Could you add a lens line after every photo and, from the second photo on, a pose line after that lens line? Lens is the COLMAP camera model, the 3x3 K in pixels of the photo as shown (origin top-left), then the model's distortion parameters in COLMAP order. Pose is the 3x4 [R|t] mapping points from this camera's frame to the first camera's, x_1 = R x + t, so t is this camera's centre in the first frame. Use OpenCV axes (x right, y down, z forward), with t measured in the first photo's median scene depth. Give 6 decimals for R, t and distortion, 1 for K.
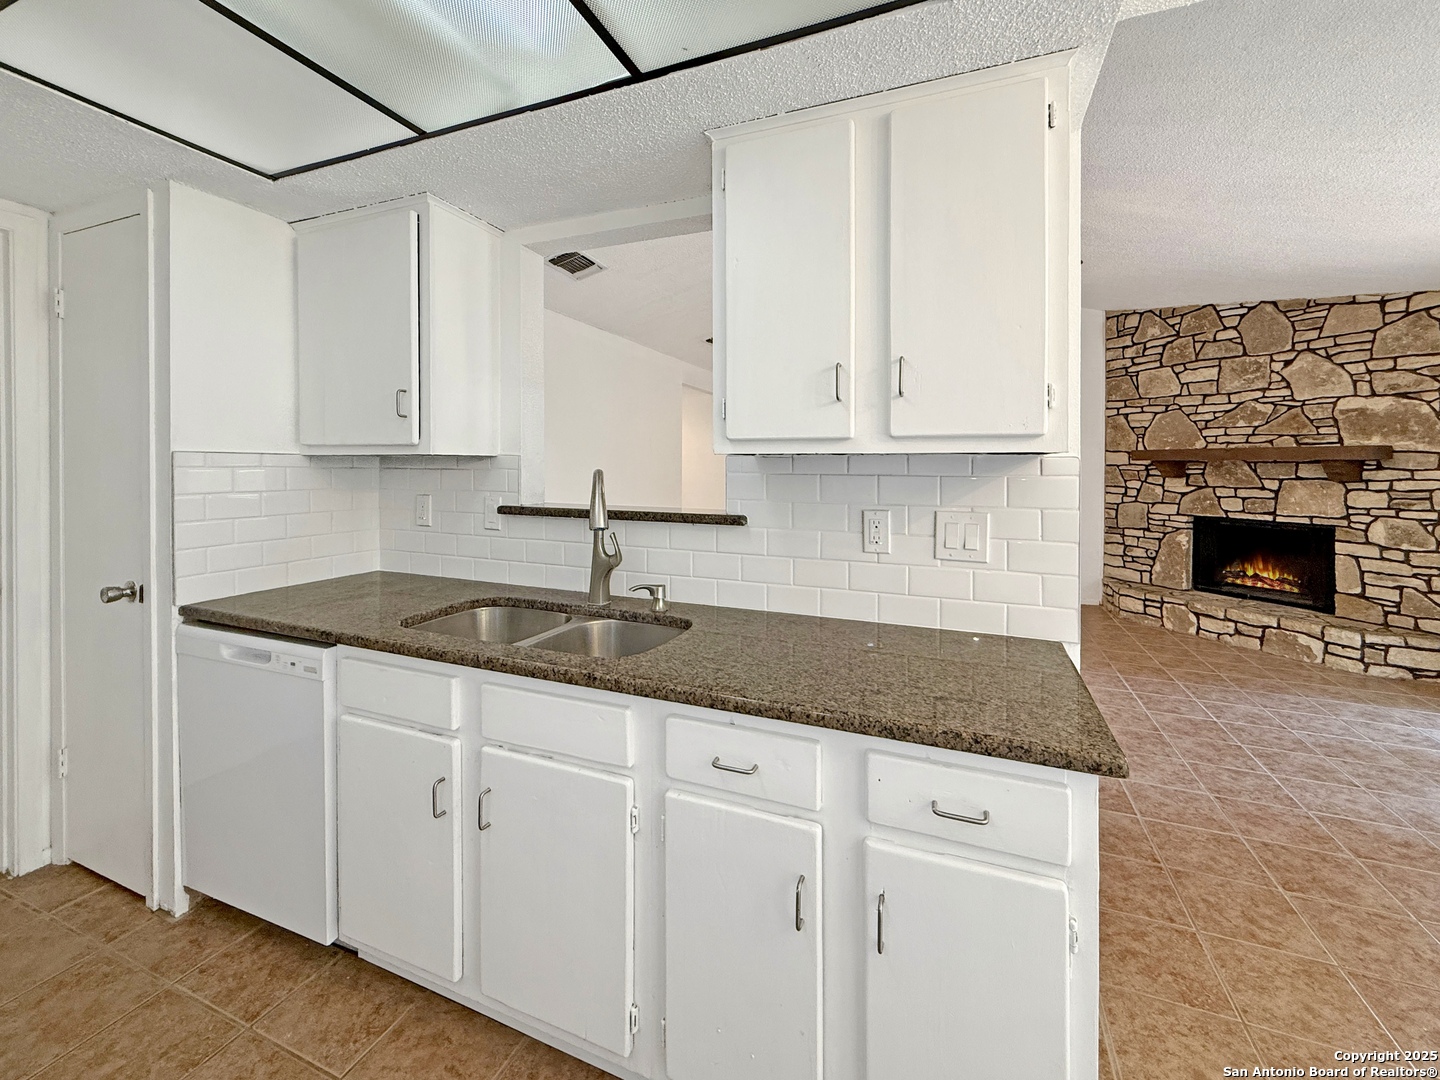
lens RADIAL K [[605.8, 0, 722.1], [0, 605.8, 462.9], [0, 0, 1]] dist [-0.002030, 0.001158]
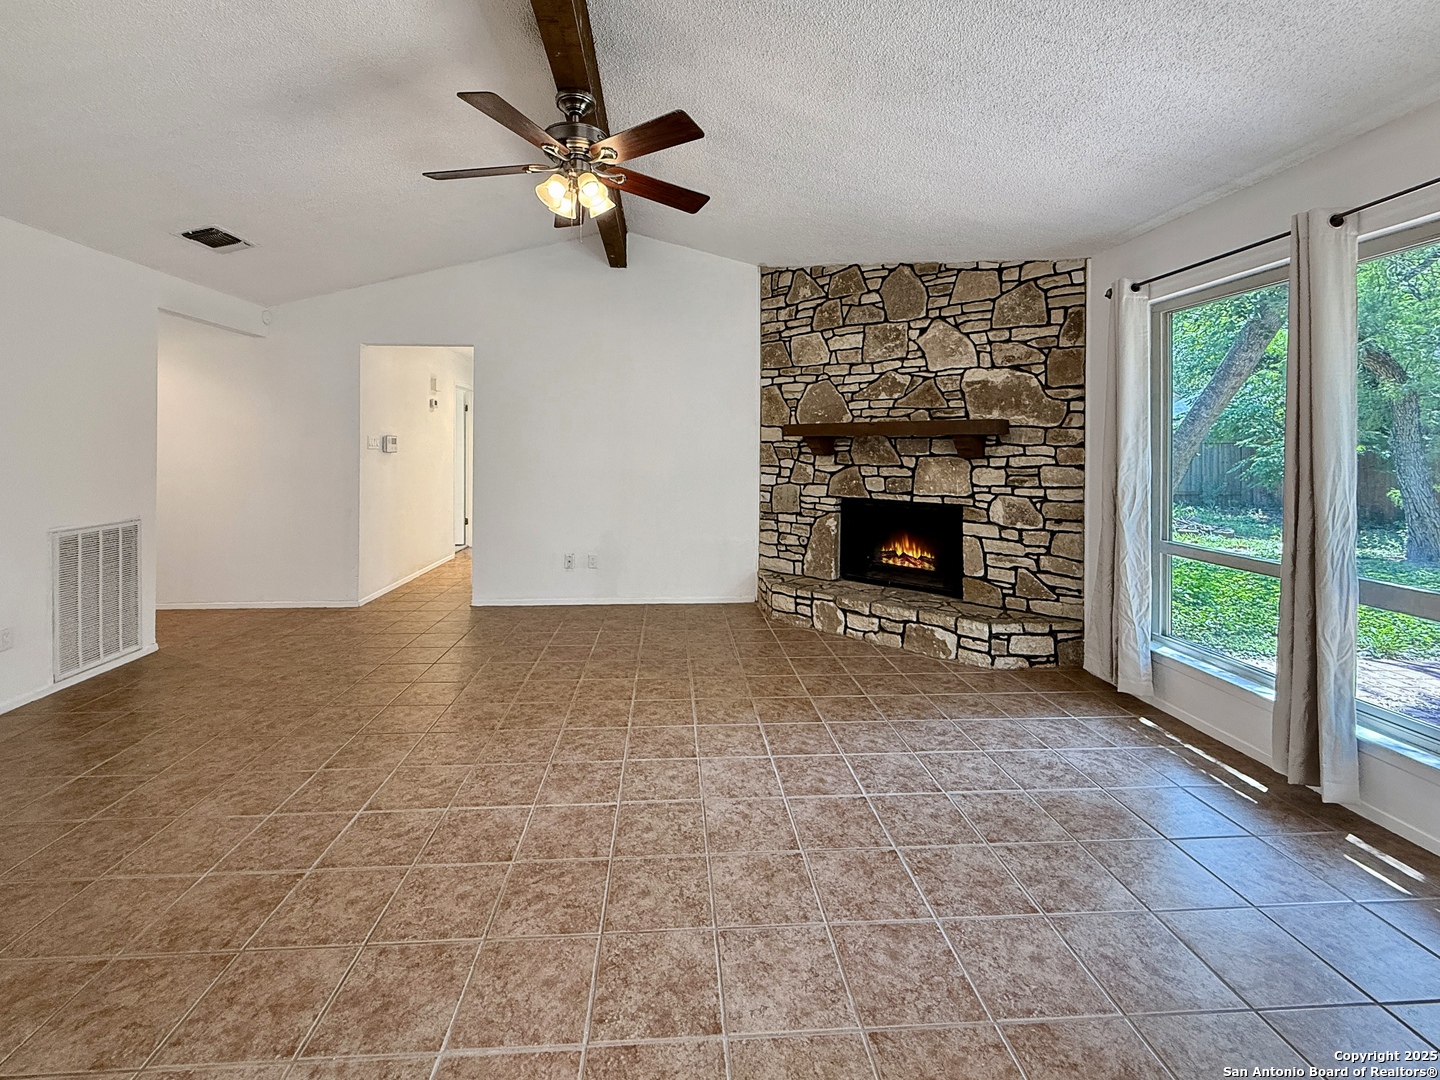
lens RADIAL K [[605.8, 0, 713.9], [0, 605.8, 439.9], [0, 0, 1]] dist [-0.002030, 0.001158]
pose [[0.899781, 0.000532, 0.436342, 0.256997], [0.001229, 0.999992, -0.003755, 0.005742], [-0.436340, 0.003915, 0.899773, 0.324872]]
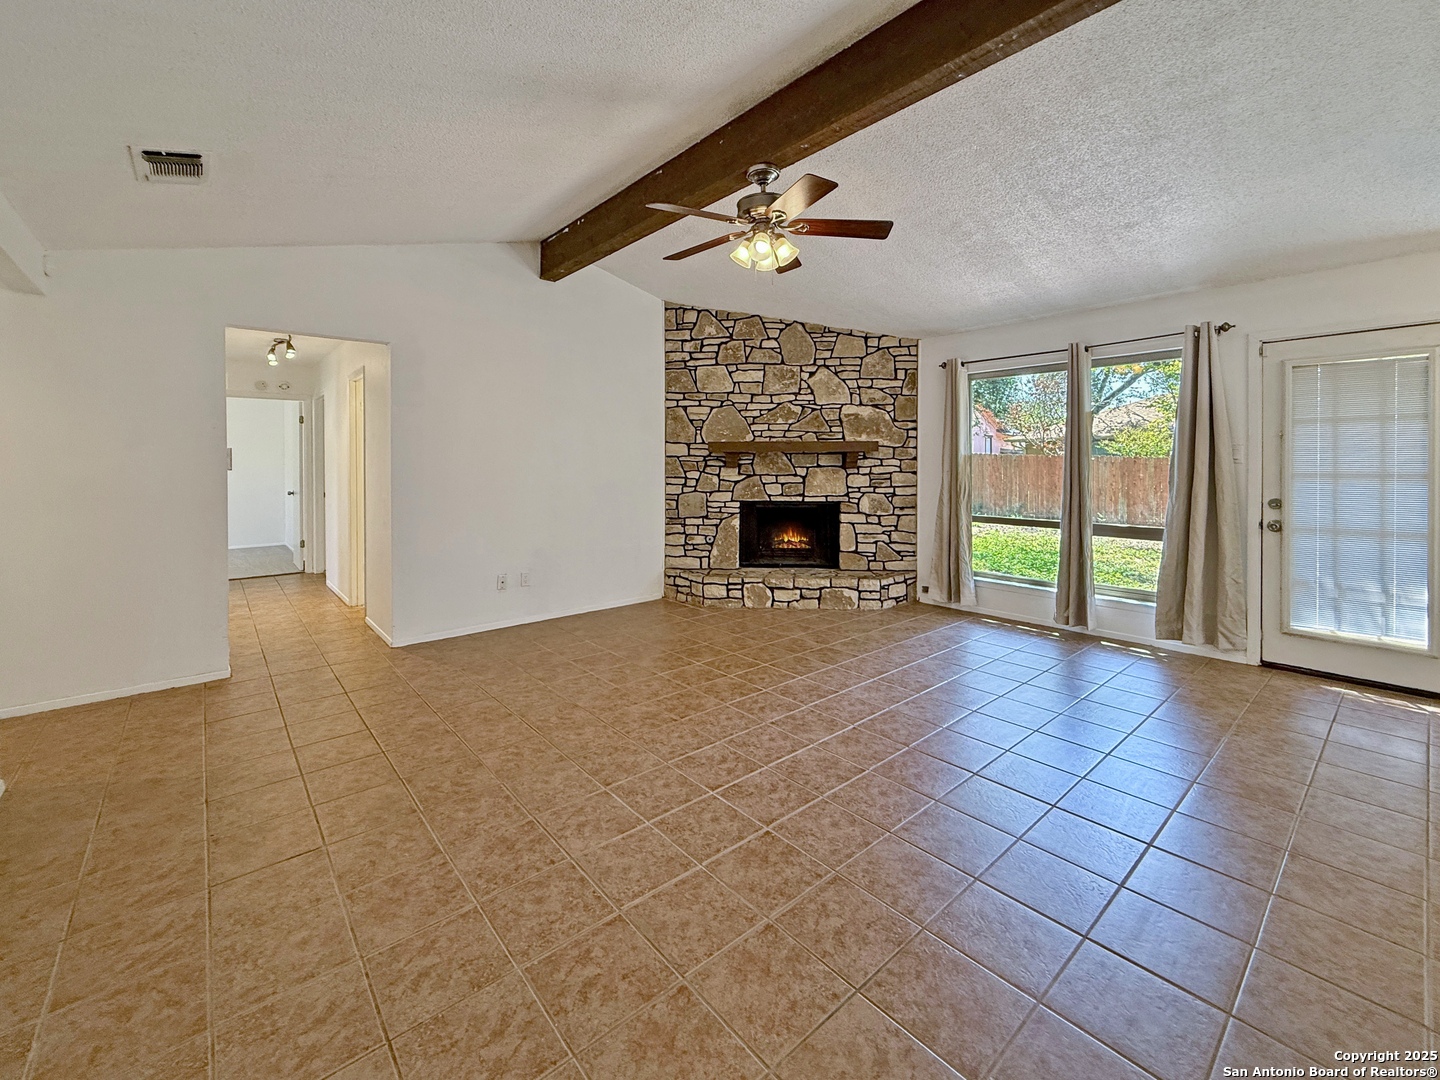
lens RADIAL K [[605.8, 0, 688.1], [0, 605.8, 460.8], [0, 0, 1]] dist [-0.002030, 0.001158]
pose [[0.465521, -0.007999, 0.885001, -0.314363], [0.000612, 0.999962, 0.008716, 0.003282], [-0.885036, -0.003516, 0.465508, 0.686359]]
